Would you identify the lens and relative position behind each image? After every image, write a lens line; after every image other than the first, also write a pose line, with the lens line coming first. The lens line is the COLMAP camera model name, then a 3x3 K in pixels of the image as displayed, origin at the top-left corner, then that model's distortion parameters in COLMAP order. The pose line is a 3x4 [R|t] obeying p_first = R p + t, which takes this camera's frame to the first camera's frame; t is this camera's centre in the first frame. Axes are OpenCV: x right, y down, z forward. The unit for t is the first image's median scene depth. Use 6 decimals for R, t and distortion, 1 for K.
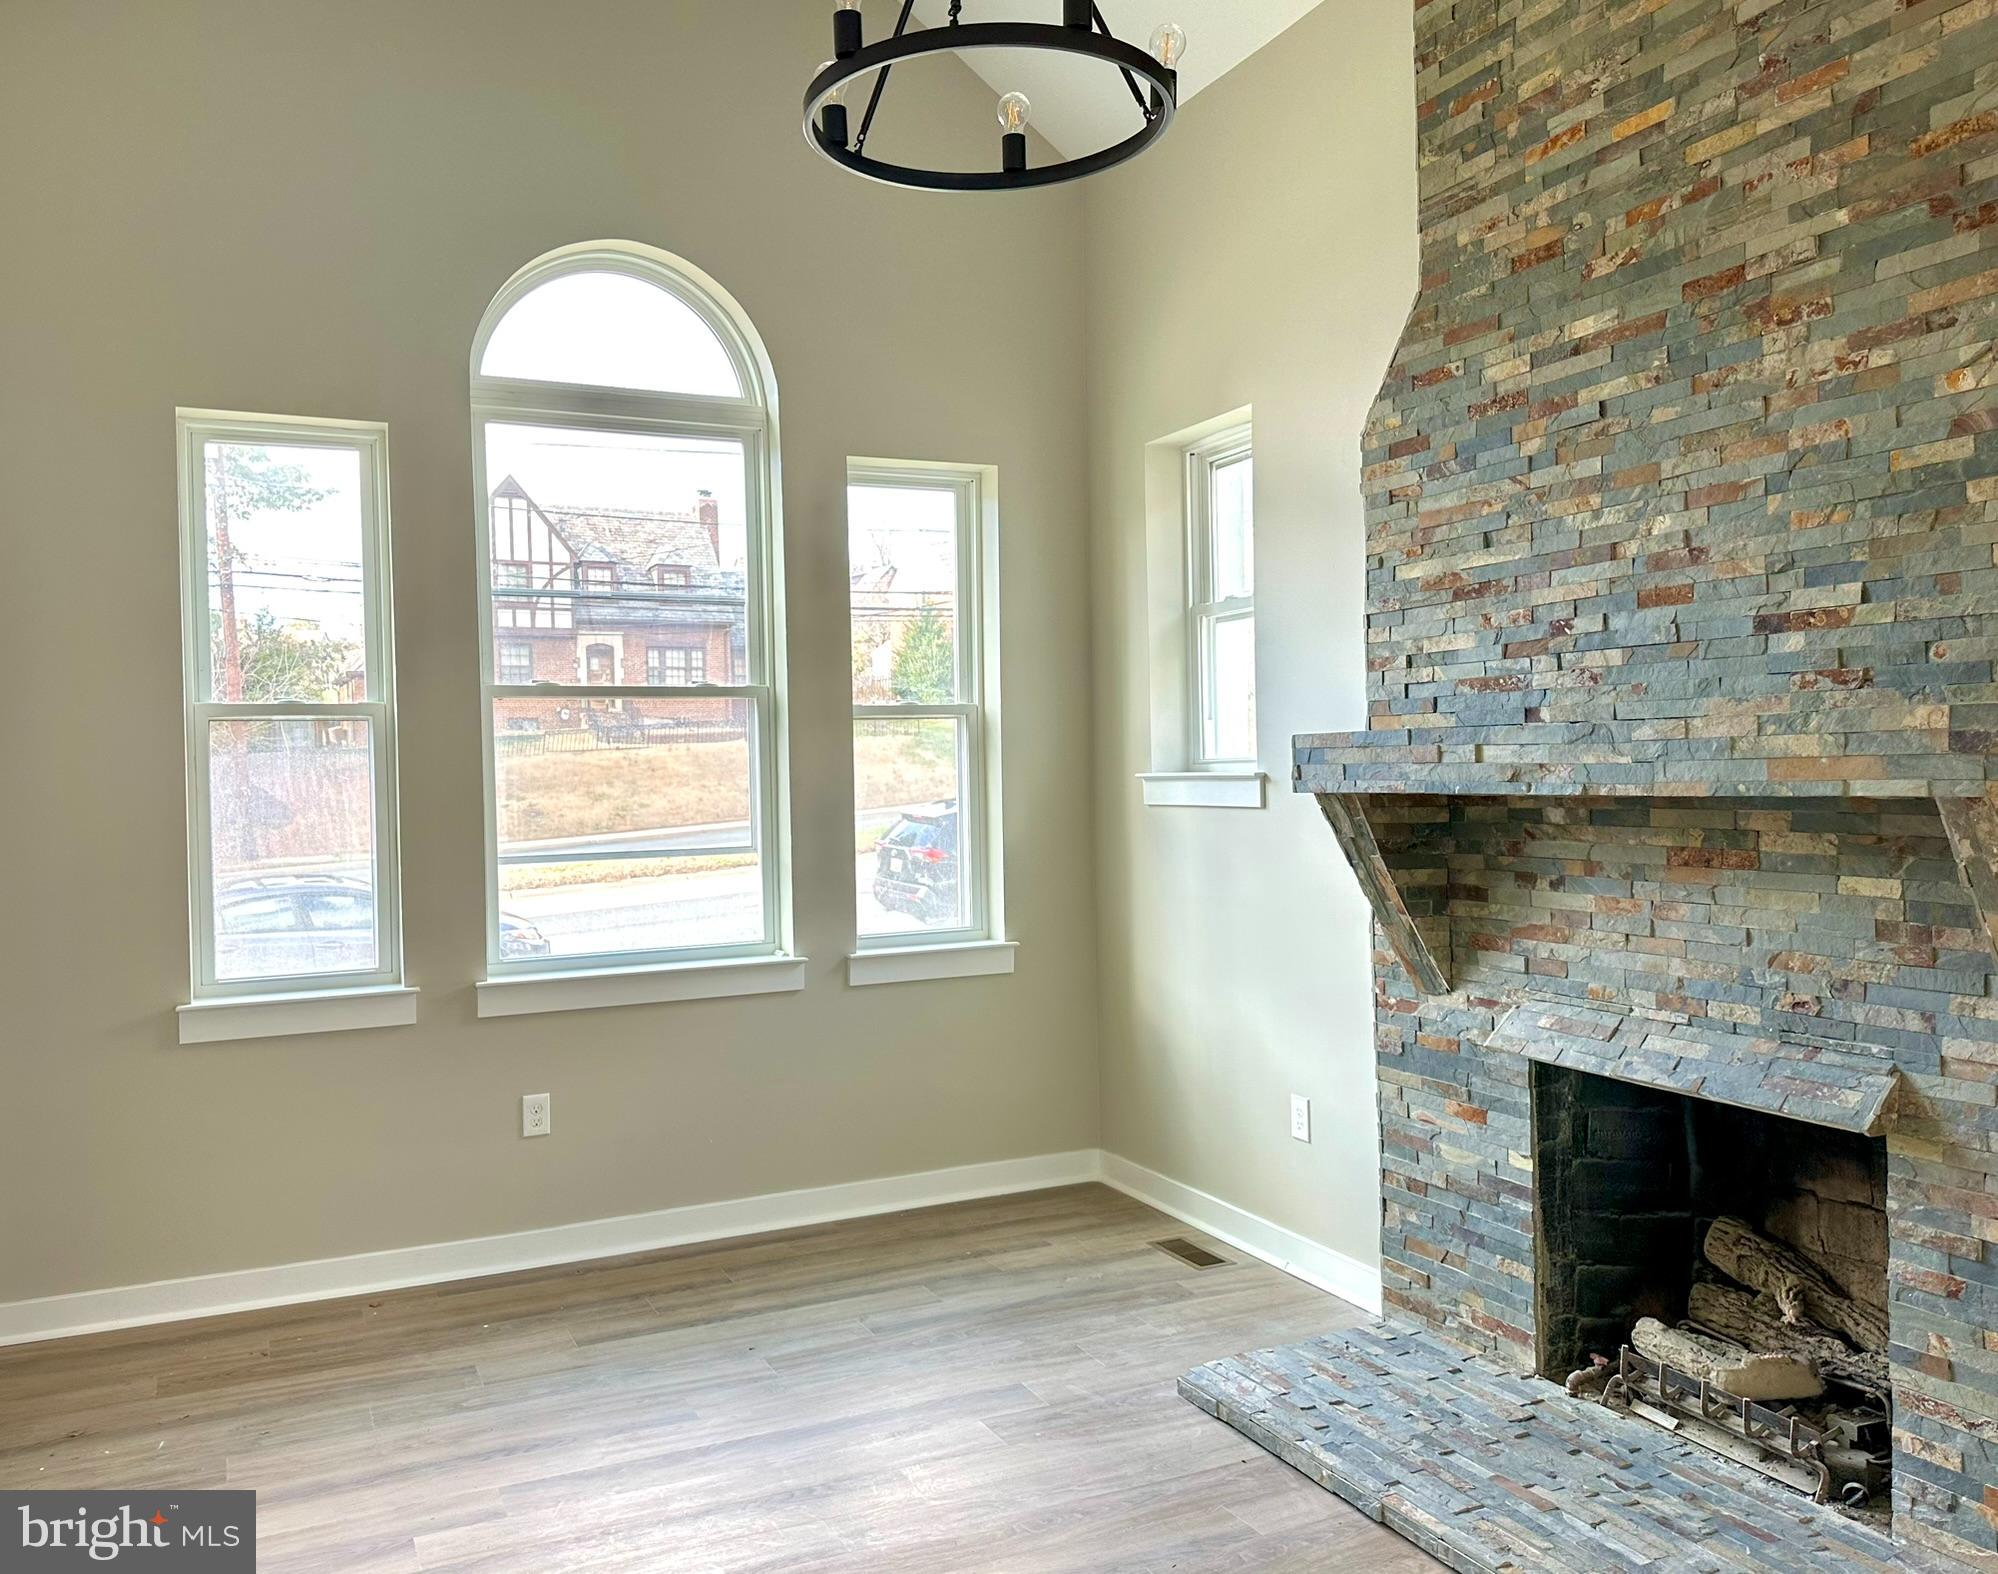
lens RADIAL K [[1603.9, 0, 993.3], [0, 1603.9, 790.0], [0, 0, 1]] dist [0.018084, -0.018250]
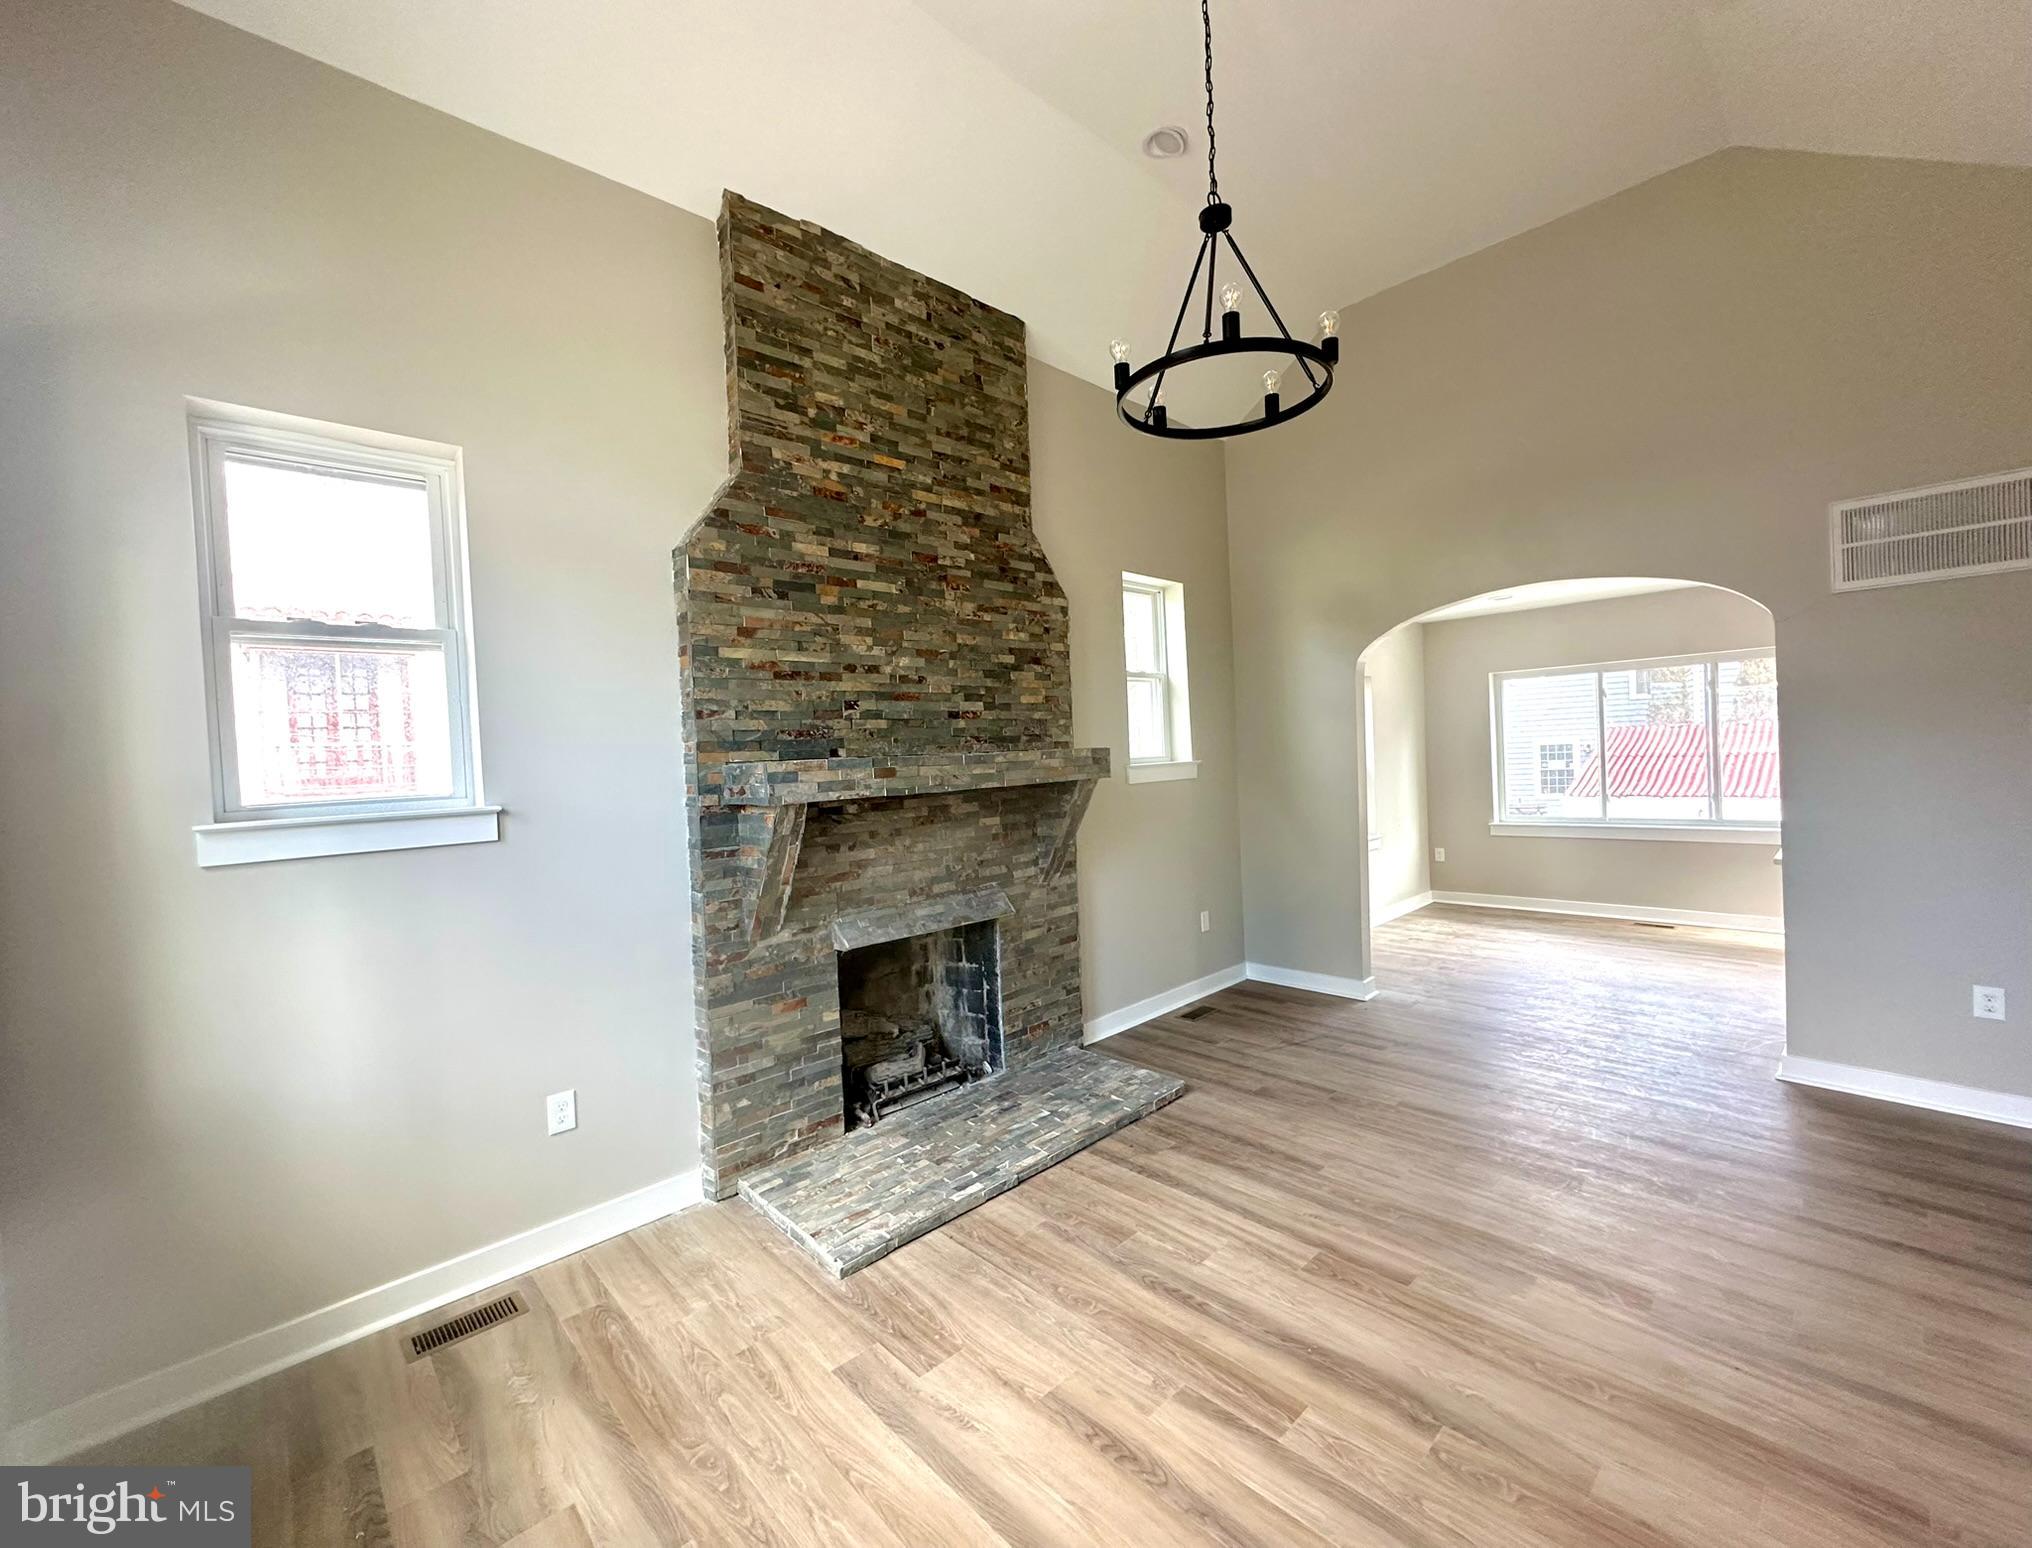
lens RADIAL K [[820.4, 0, 998.4], [0, 820.4, 771.2], [0, 0, 1]] dist [-0.002956, 0.000226]
pose [[-0.294471, 0.014775, 0.955546, -0.599419], [0.065303, 0.997854, 0.004695, -0.020538], [-0.953427, 0.063782, -0.294804, 1.156530]]
